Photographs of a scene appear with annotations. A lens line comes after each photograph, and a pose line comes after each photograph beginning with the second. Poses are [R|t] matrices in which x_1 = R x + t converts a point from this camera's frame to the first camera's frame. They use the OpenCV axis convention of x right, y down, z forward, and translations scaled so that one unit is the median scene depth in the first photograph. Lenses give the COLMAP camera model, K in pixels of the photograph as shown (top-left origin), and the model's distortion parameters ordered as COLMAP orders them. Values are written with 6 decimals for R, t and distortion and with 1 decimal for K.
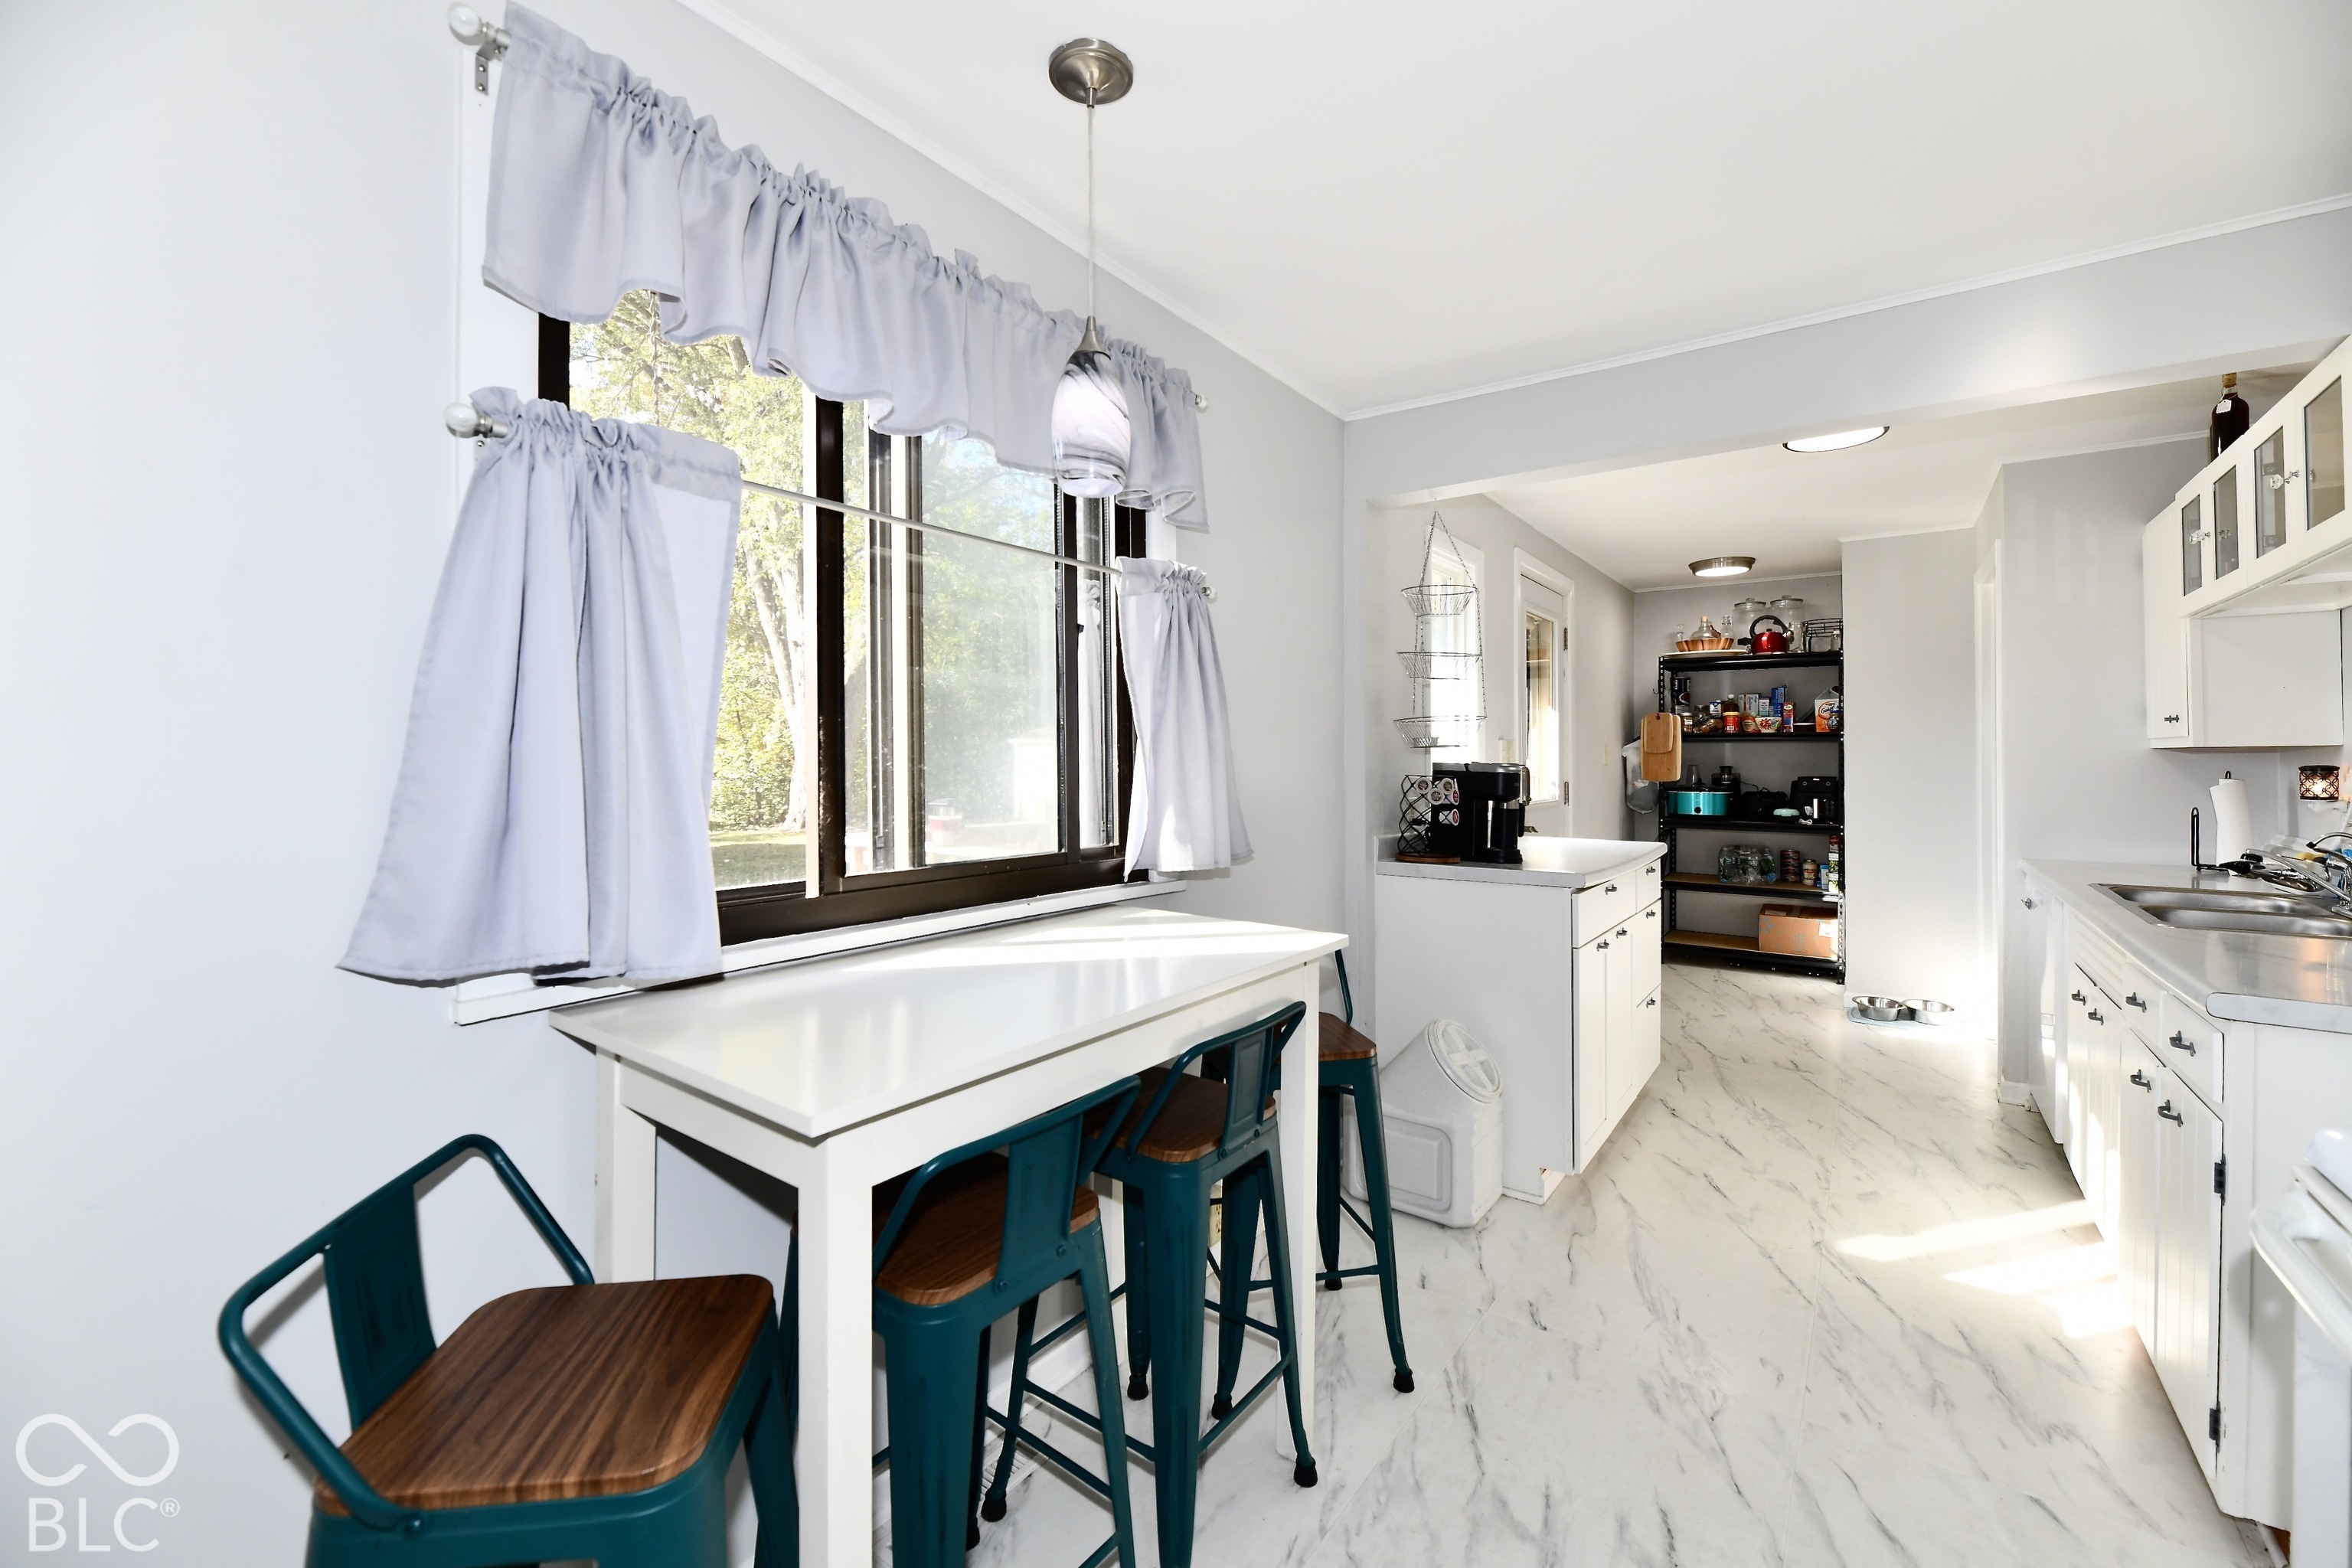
lens RADIAL K [[967.9, 0, 1190.1], [0, 967.9, 761.2], [0, 0, 1]] dist [-0.001702, -0.001223]
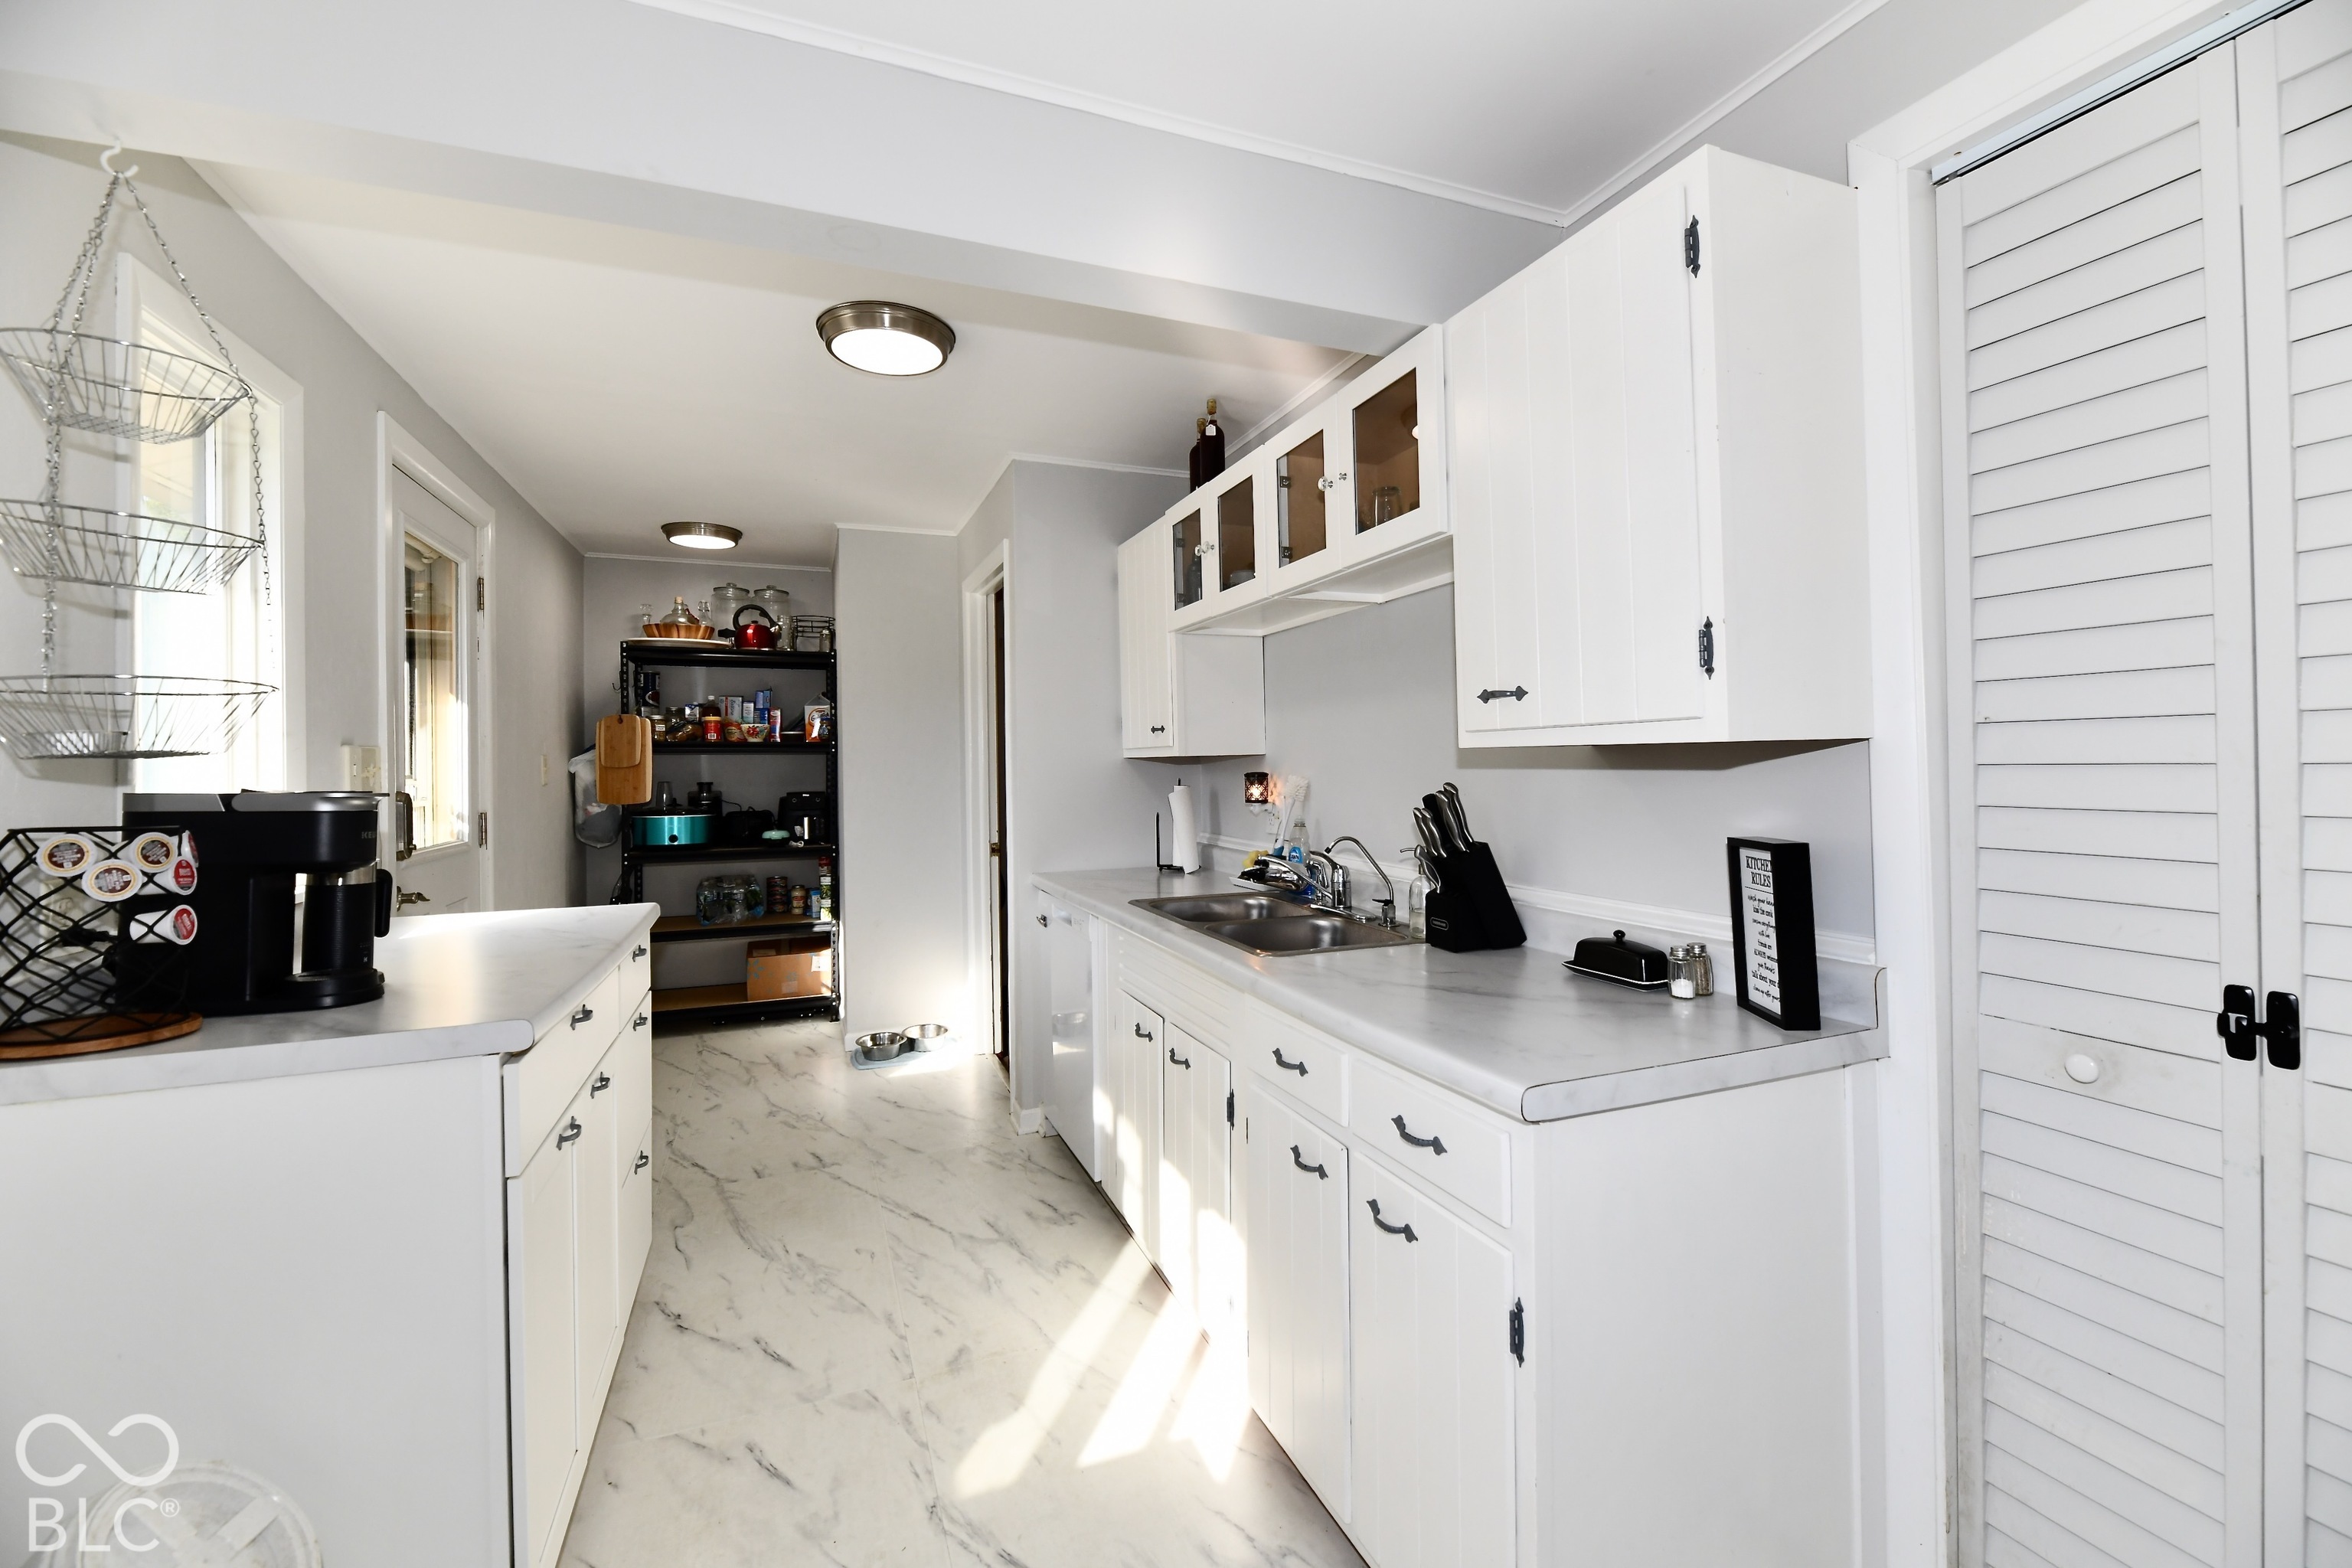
lens RADIAL K [[967.9, 0, 1194.5], [0, 967.9, 751.4], [0, 0, 1]] dist [-0.001702, -0.001223]
pose [[0.532603, 0.004062, 0.846355, 0.120040], [0.016615, 0.999746, -0.015254, -0.002776], [-0.846202, 0.022187, 0.532400, 0.316529]]
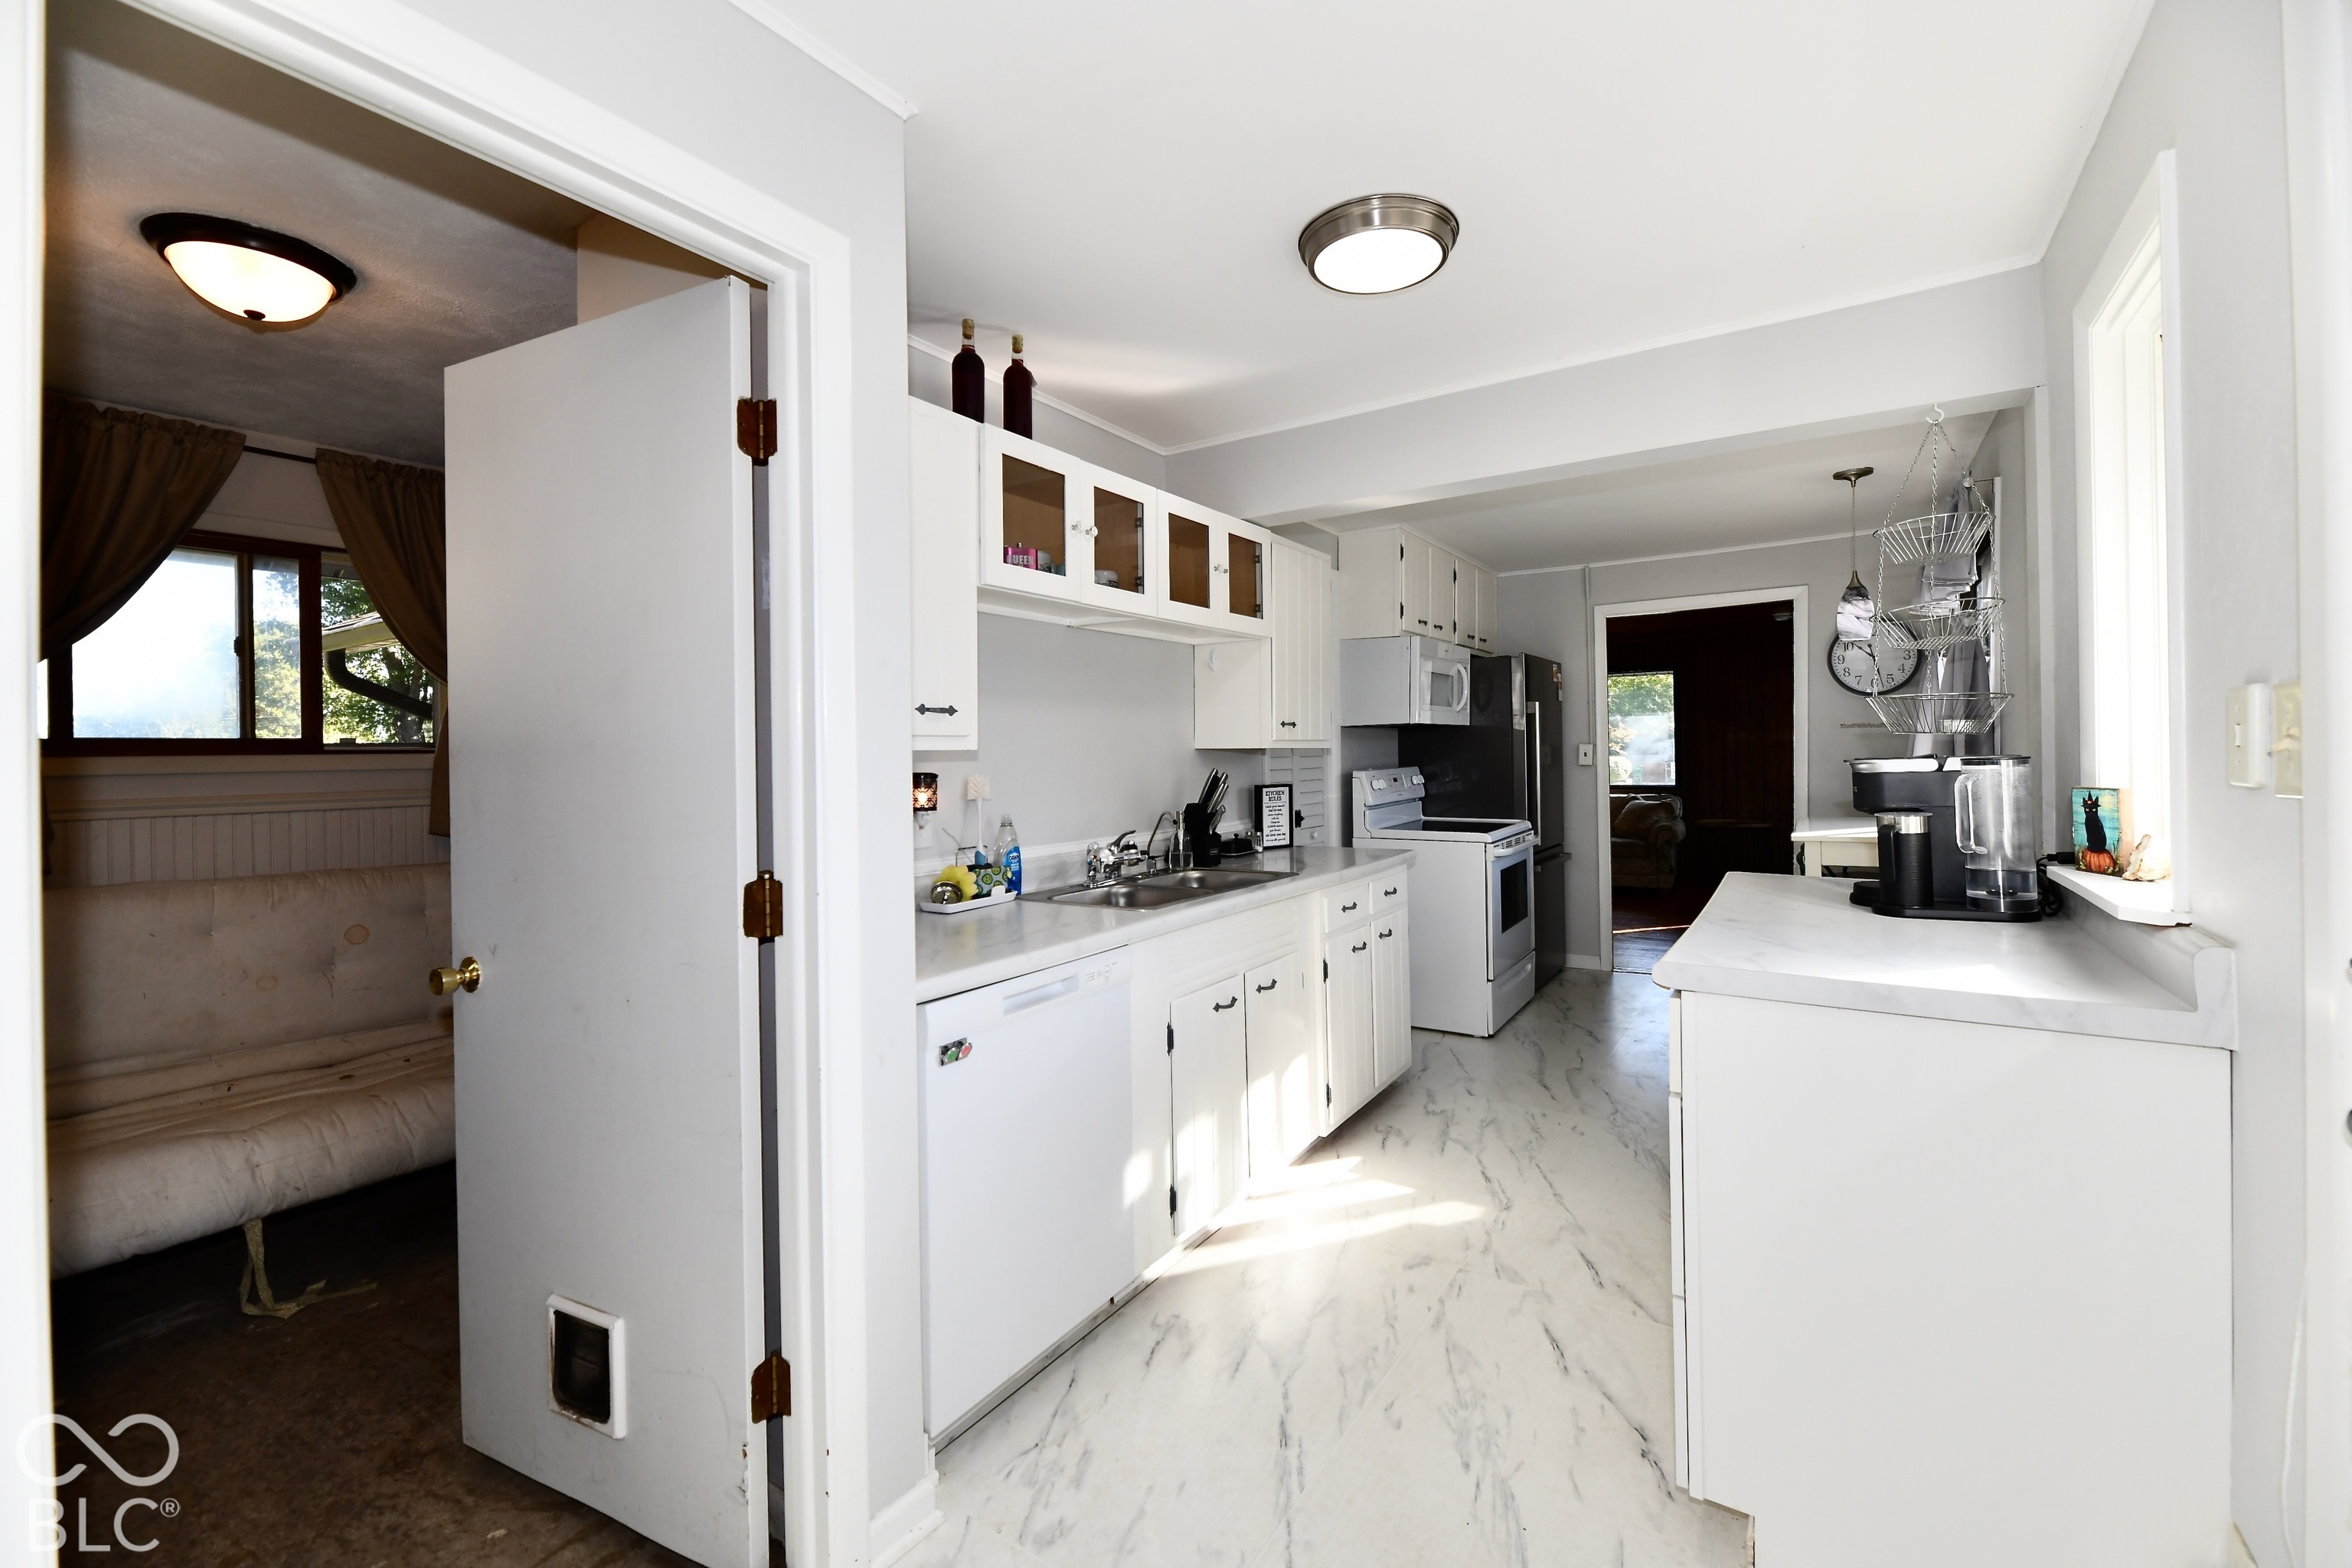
lens RADIAL K [[967.9, 0, 1187.6], [0, 967.9, 753.4], [0, 0, 1]] dist [-0.001702, -0.001223]
pose [[-0.999231, 0.018738, -0.034442, 0.669096], [0.018641, 0.999821, 0.003148, -0.008373], [0.034495, 0.002504, -0.999402, 1.335543]]
